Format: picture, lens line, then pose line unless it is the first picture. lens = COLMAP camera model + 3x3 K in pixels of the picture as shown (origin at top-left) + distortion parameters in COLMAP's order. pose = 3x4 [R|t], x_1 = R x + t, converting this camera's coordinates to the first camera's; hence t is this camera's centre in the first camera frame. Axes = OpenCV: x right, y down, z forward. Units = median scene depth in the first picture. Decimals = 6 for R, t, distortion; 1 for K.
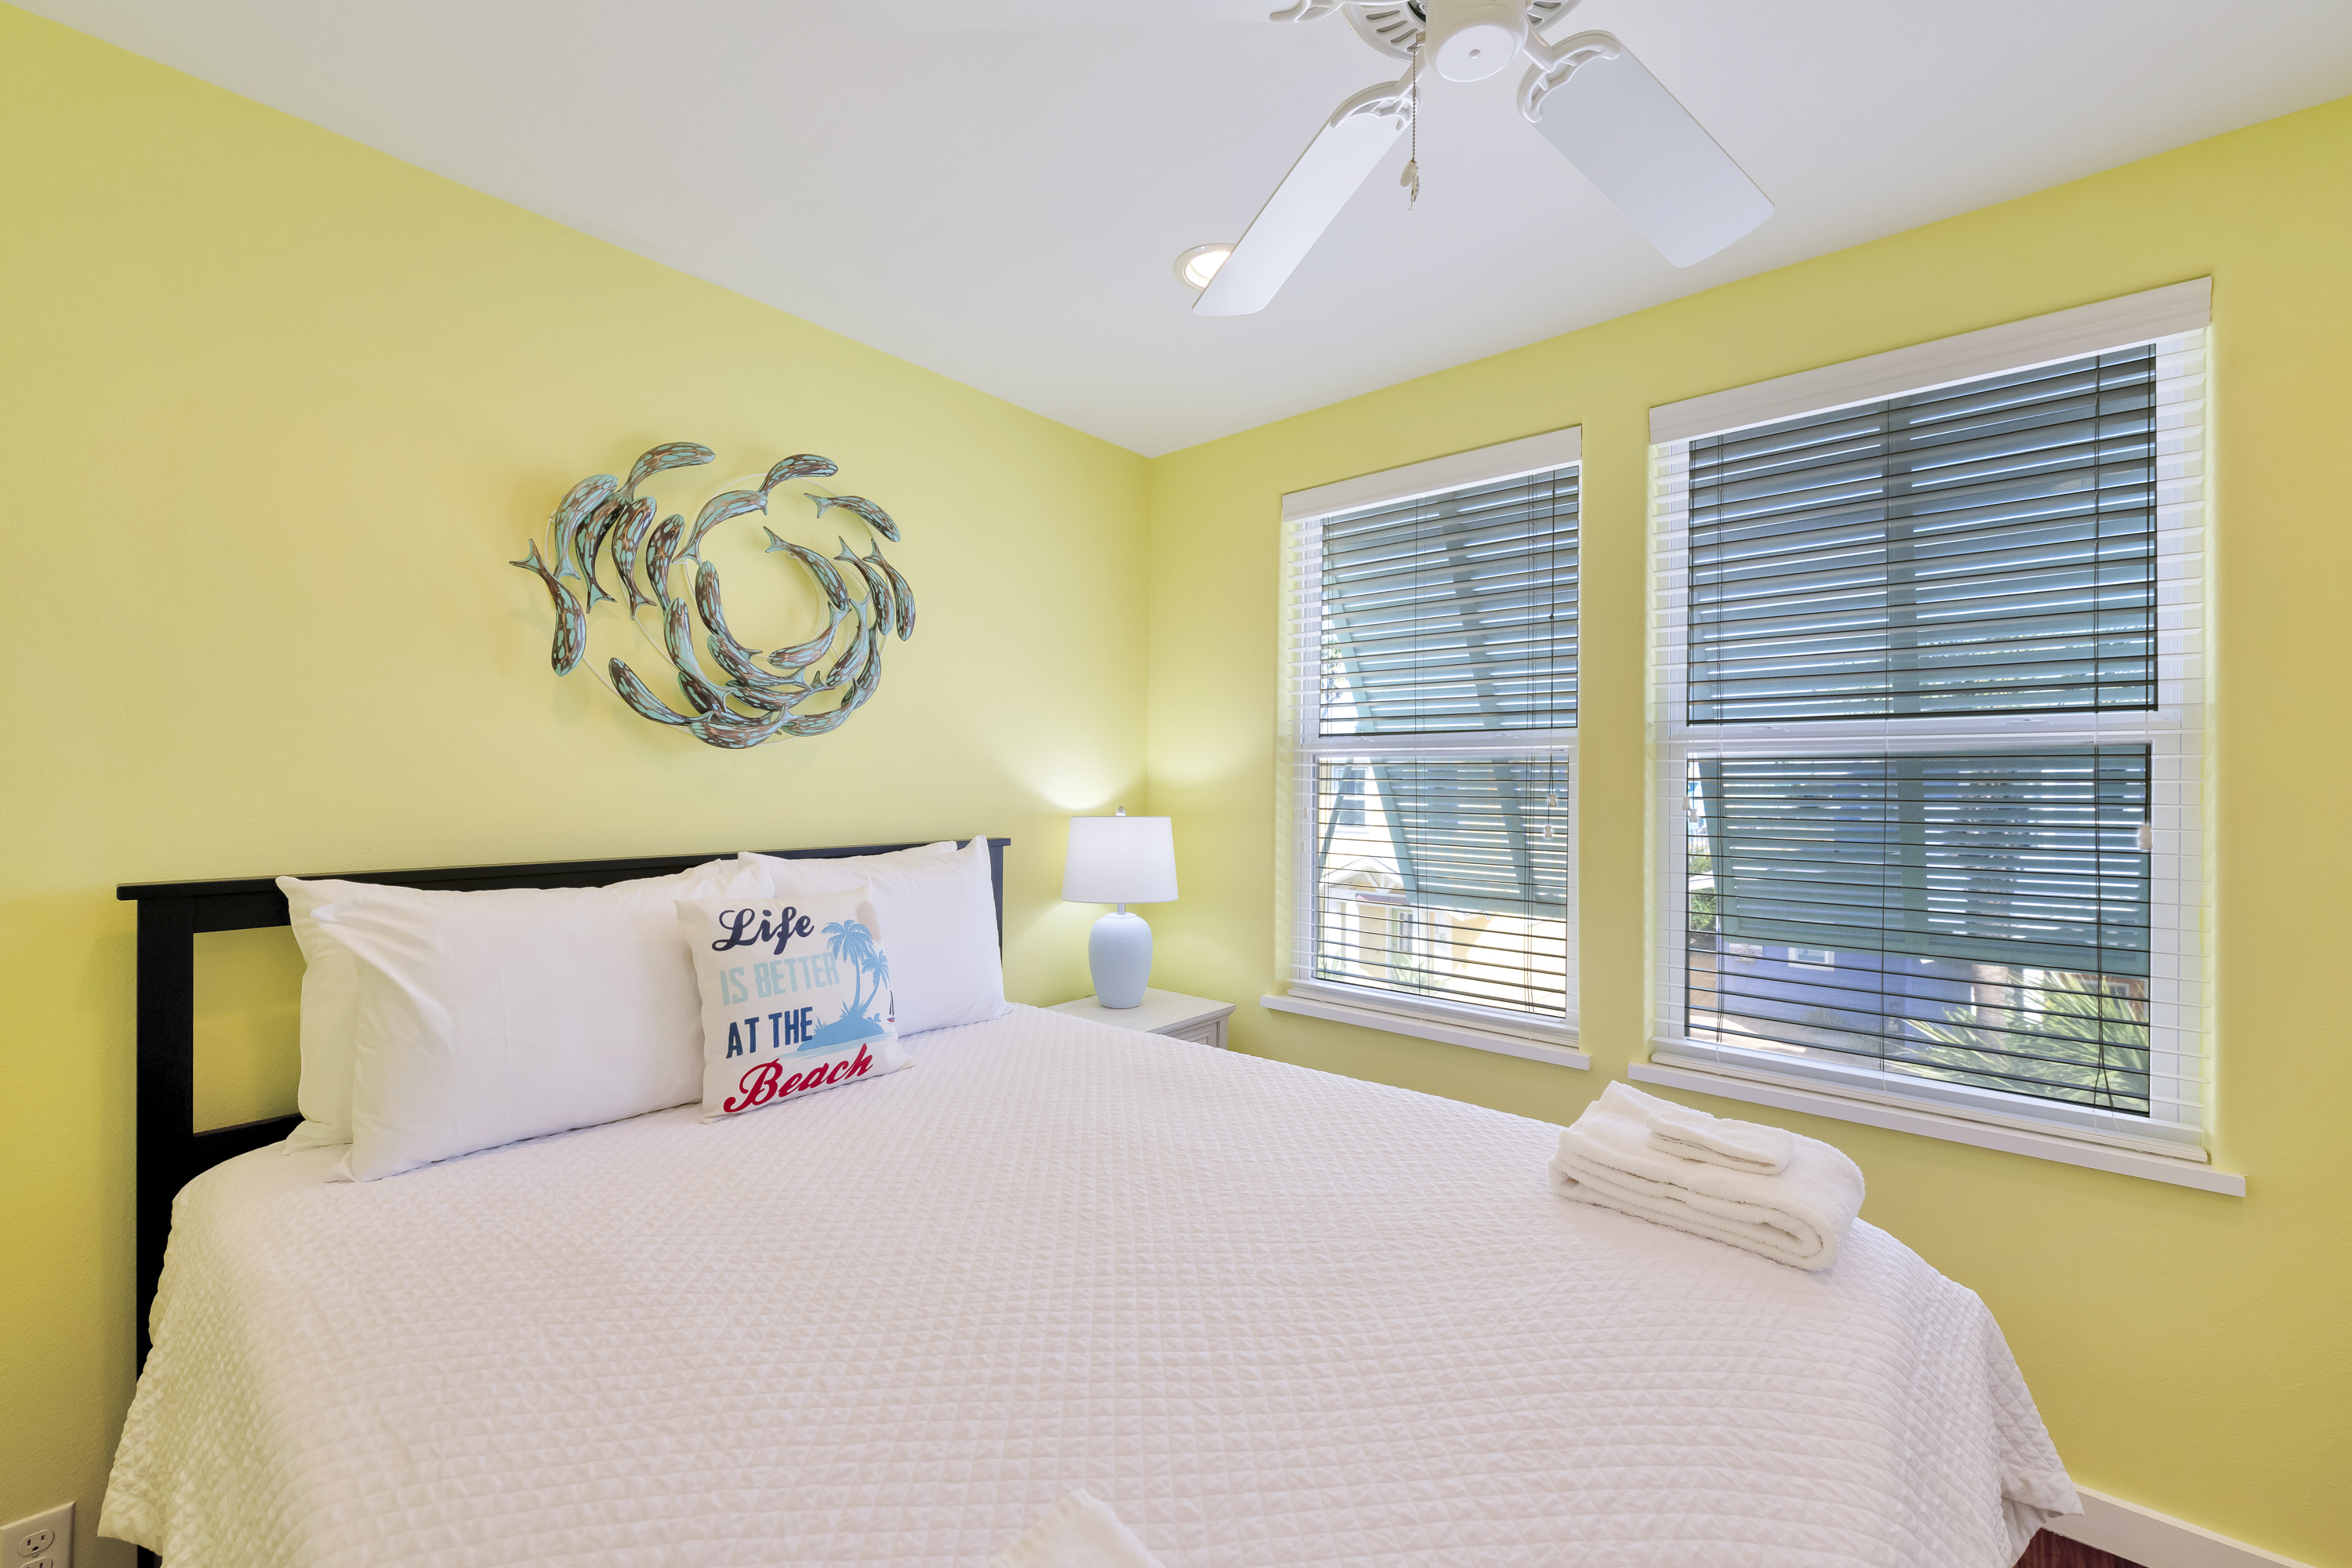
lens RADIAL K [[936.4, 0, 1196.8], [0, 936.4, 776.5], [0, 0, 1]] dist [0.002713, -0.001374]
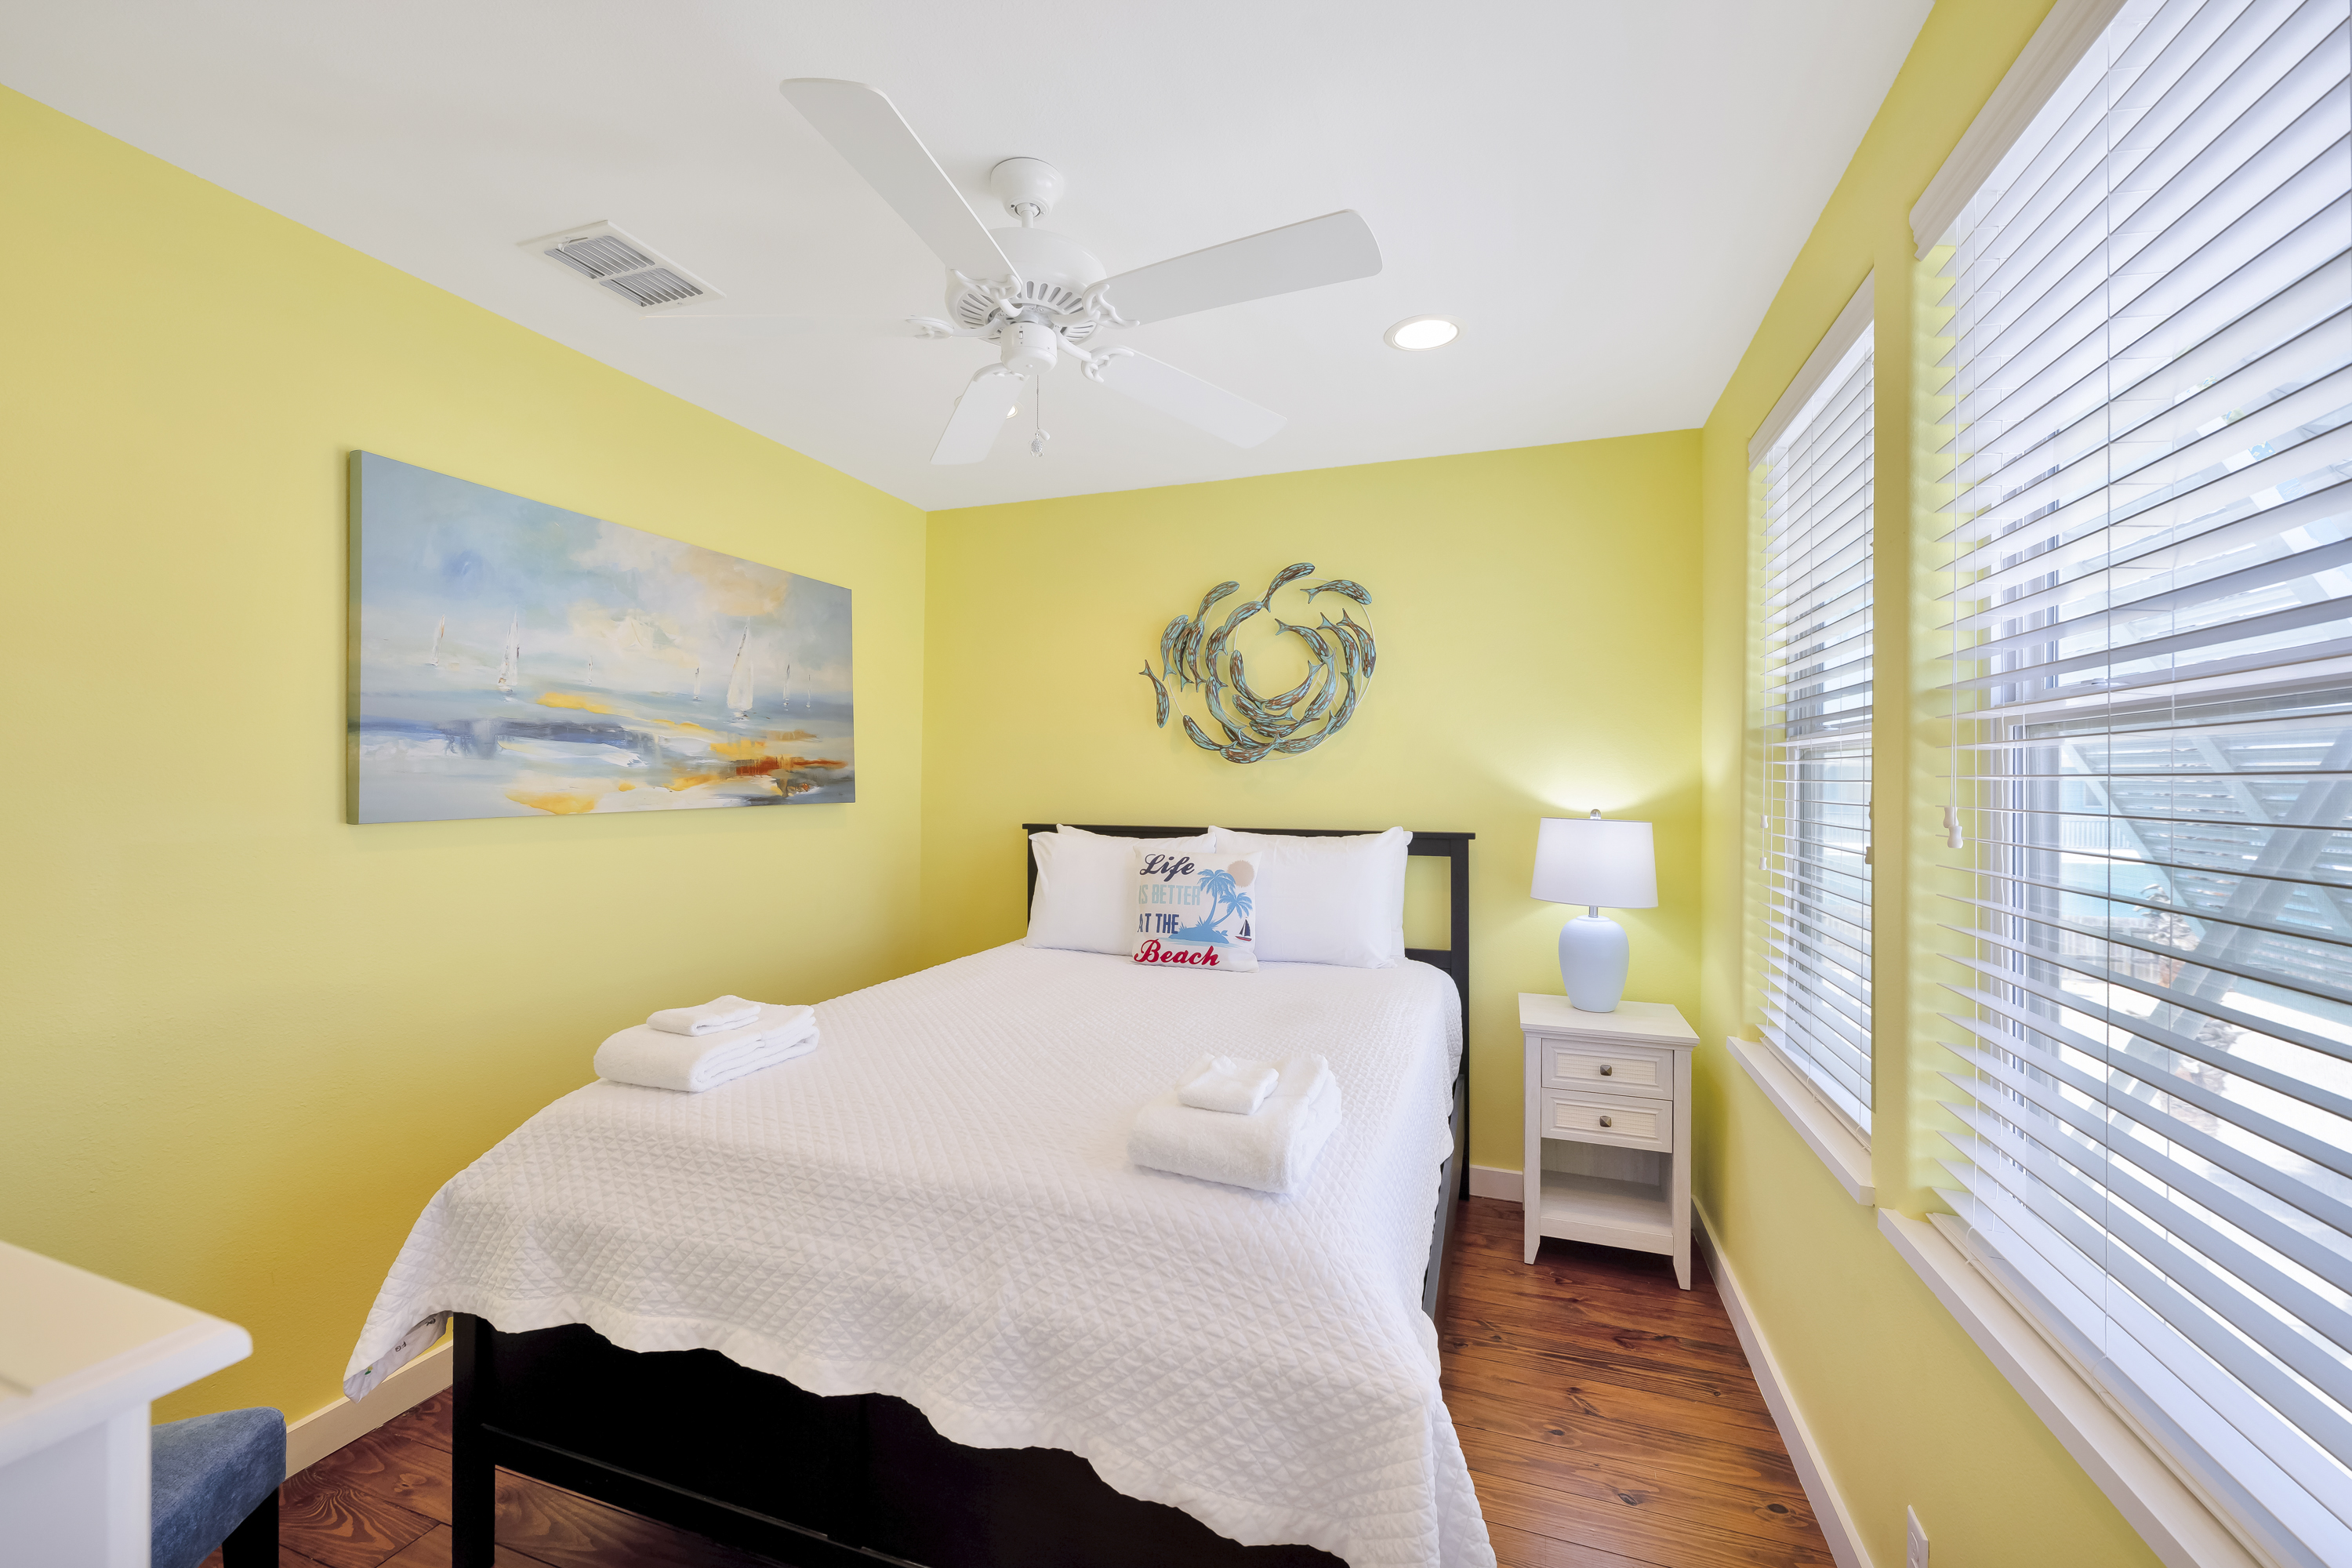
lens RADIAL K [[936.4, 0, 1178.5], [0, 936.4, 777.0], [0, 0, 1]] dist [0.002713, -0.001374]
pose [[0.352507, -0.009252, -0.935764, 1.076057], [0.003118, 0.999957, -0.008712, 0.008024], [0.935804, 0.000154, 0.352520, 0.357990]]
